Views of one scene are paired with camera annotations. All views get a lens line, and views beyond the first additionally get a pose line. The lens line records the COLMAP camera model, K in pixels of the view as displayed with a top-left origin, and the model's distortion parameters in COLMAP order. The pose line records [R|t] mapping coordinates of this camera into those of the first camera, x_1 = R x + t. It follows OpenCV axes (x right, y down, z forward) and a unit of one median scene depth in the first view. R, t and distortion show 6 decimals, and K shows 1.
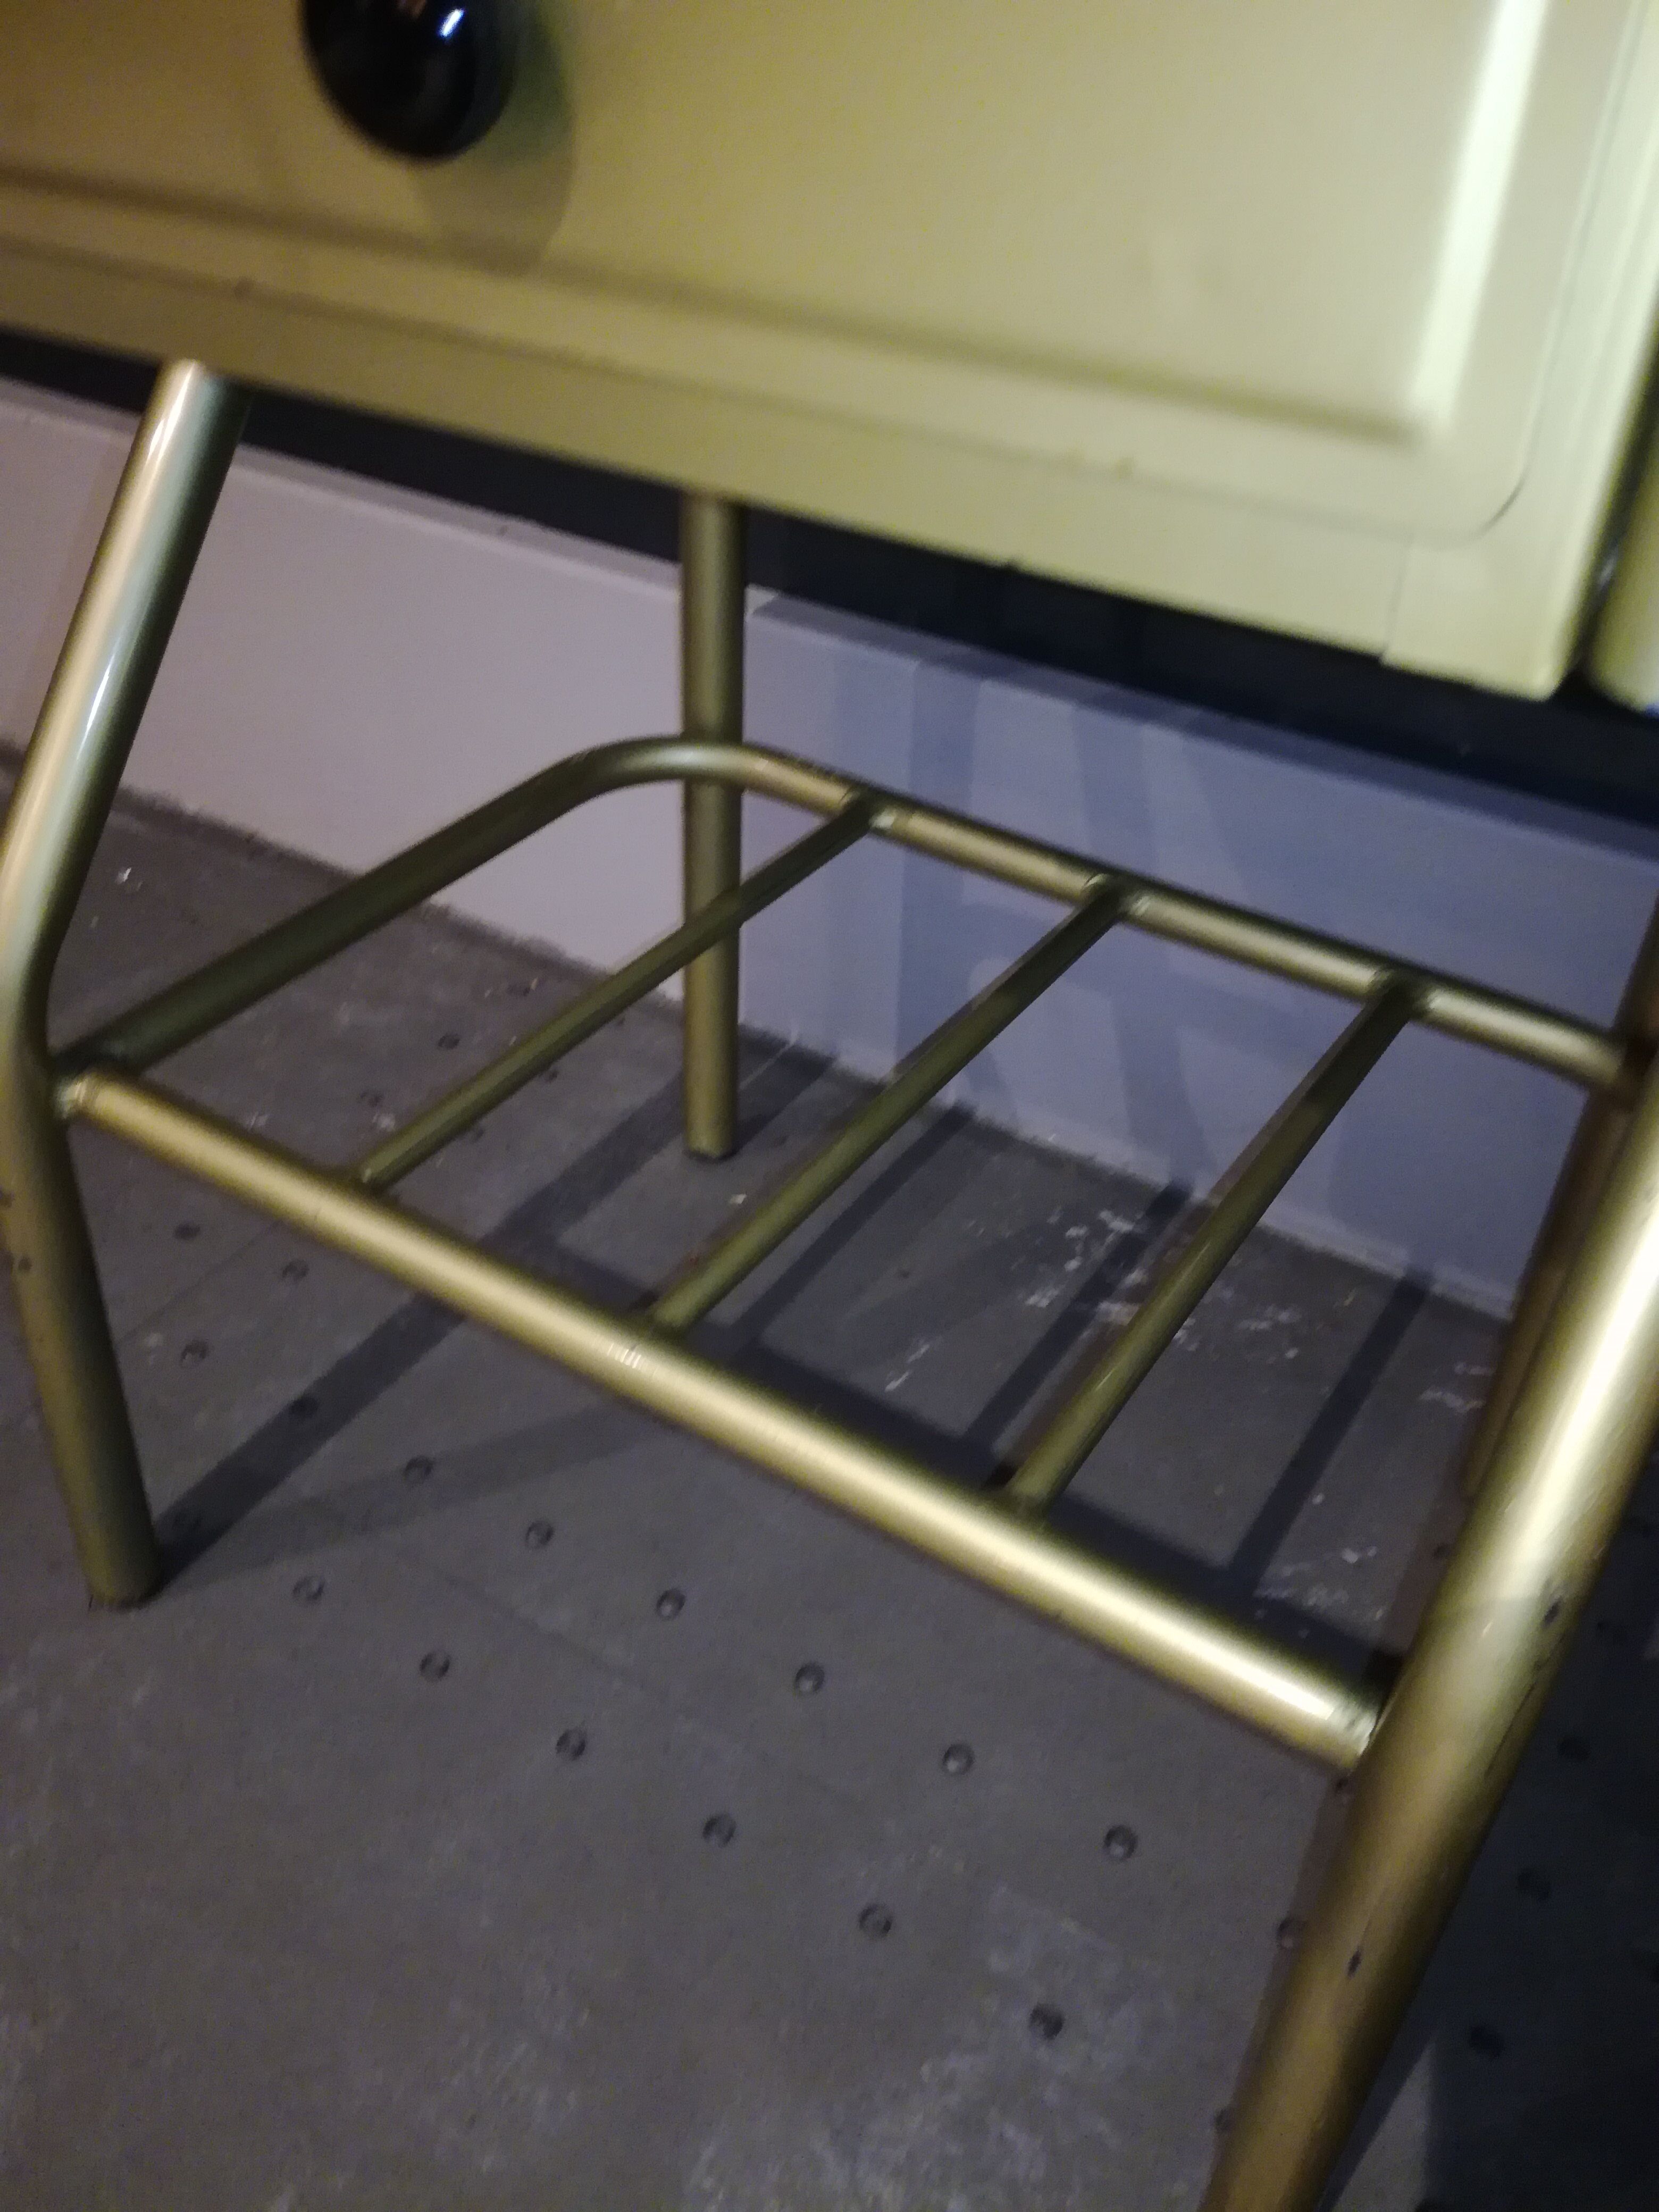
lens RADIAL K [[1732.7, 0, 829.5], [0, 1732.7, 1106.0], [0, 0, 1]] dist [0.013184, -0.064276]
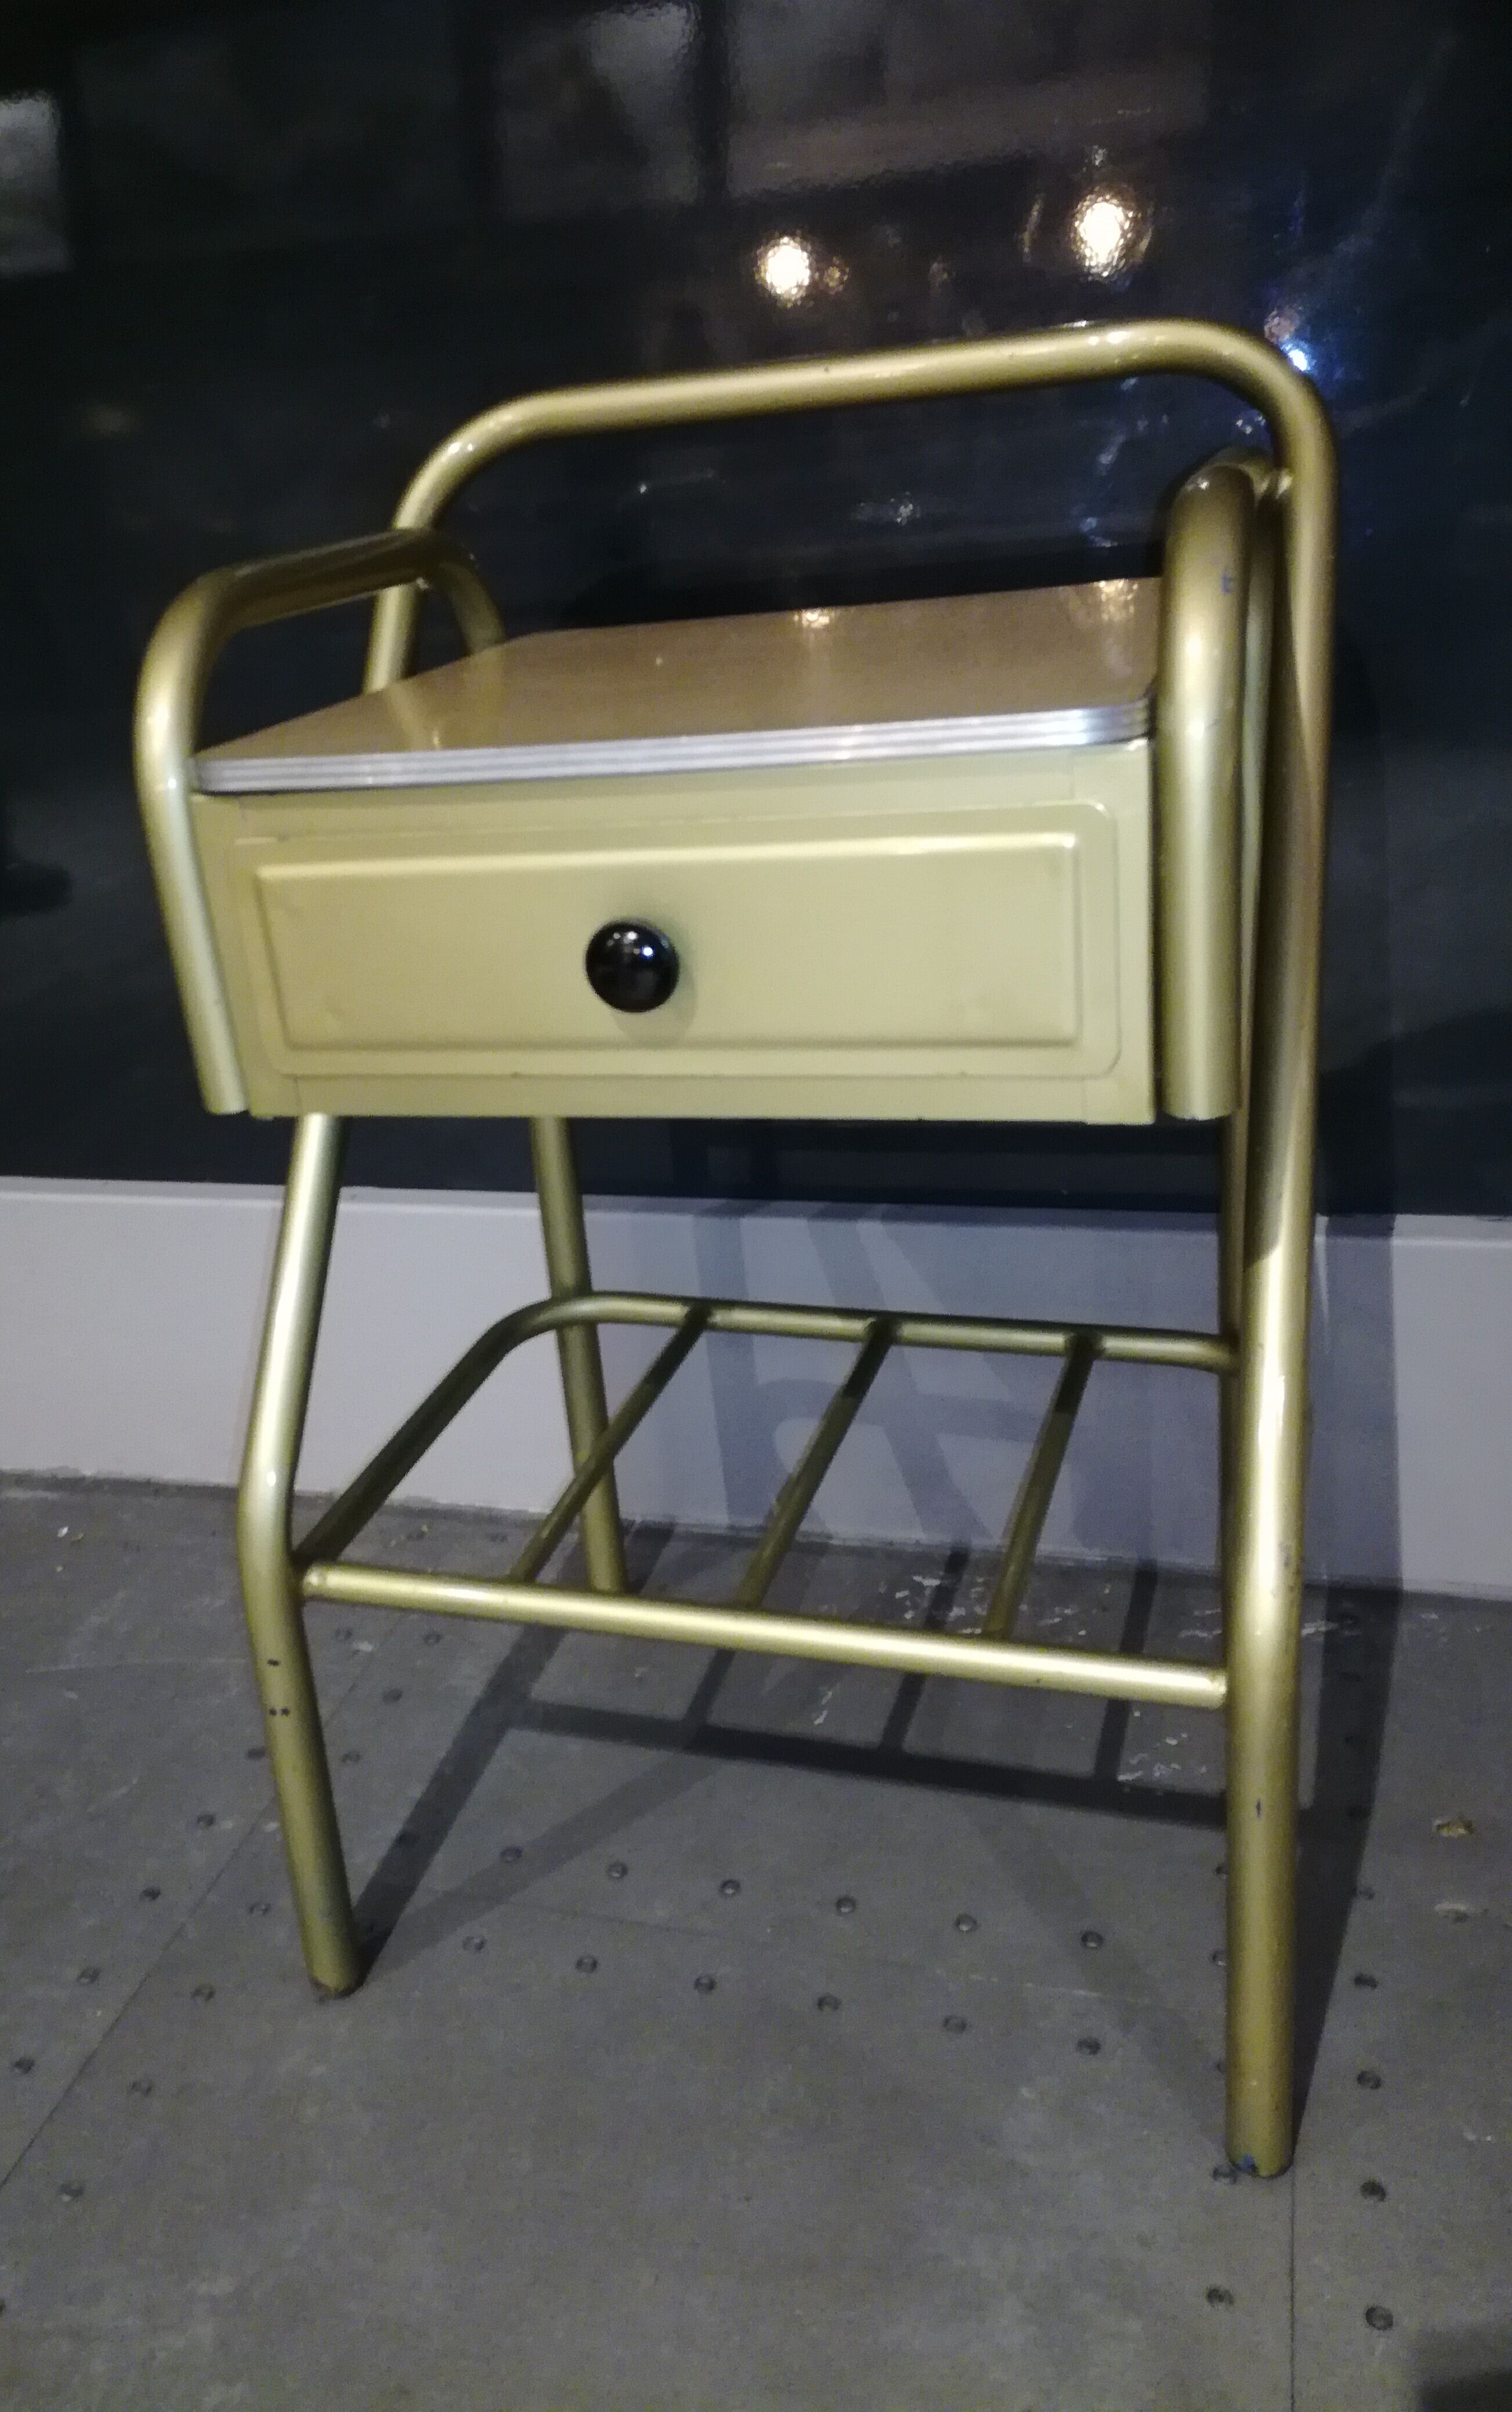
lens RADIAL K [[1913.6, 0, 612.9], [0, 1913.6, 1200.2], [0, 0, 1]] dist [-0.029635, 0.001287]
pose [[0.964206, -0.210802, 0.160842, -0.284099], [0.247627, 0.932770, -0.261955, 0.139754], [-0.094808, 0.292408, 0.951582, -0.538569]]
